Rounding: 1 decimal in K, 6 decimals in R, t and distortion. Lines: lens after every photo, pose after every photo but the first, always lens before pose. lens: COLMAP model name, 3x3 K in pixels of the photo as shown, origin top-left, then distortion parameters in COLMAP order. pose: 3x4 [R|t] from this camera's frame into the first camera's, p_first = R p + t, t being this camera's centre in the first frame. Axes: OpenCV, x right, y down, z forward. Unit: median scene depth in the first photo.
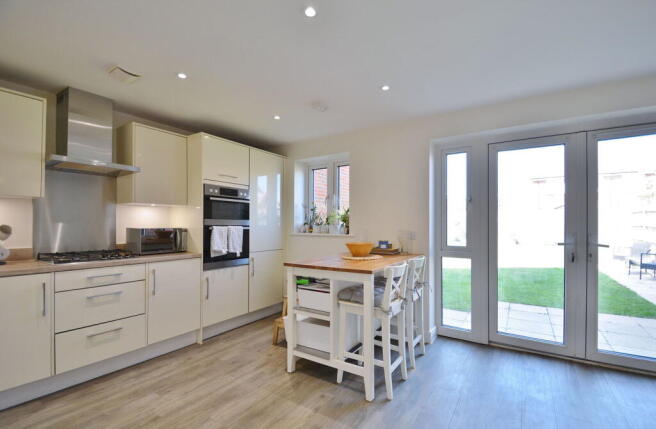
lens RADIAL K [[294.9, 0, 330.8], [0, 294.9, 223.6], [0, 0, 1]] dist [0.020695, -0.018865]
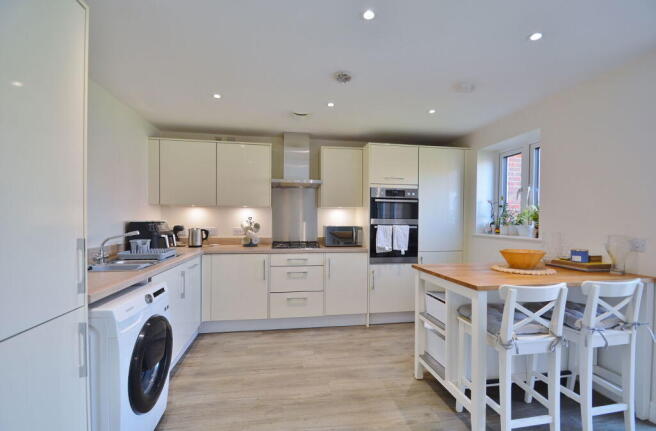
lens RADIAL K [[294.9, 0, 330.8], [0, 294.9, 224.6], [0, 0, 1]] dist [0.020695, -0.018865]
pose [[0.677612, 0.014032, -0.735286, 0.308101], [-0.001308, 0.999839, 0.017875, -0.013607], [0.735418, -0.011151, 0.677522, 0.117432]]
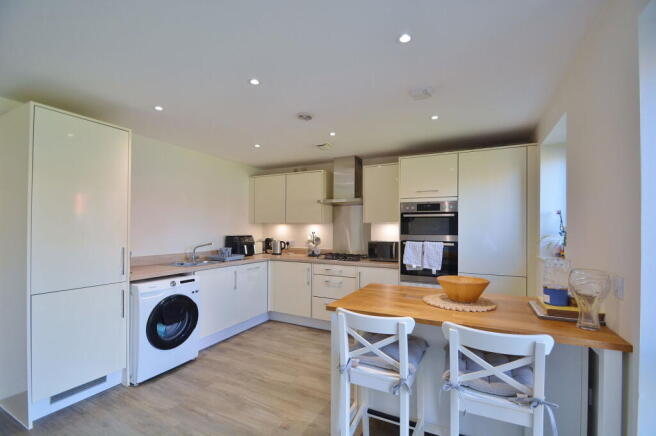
lens RADIAL K [[294.6, 0, 329.1], [0, 294.6, 227.8], [0, 0, 1]] dist [0.011796, -0.000027]
pose [[0.108214, -0.002795, -0.994124, 0.650095], [0.001072, 0.999996, -0.002695, -0.039048], [0.994127, -0.000774, 0.108216, 0.619974]]
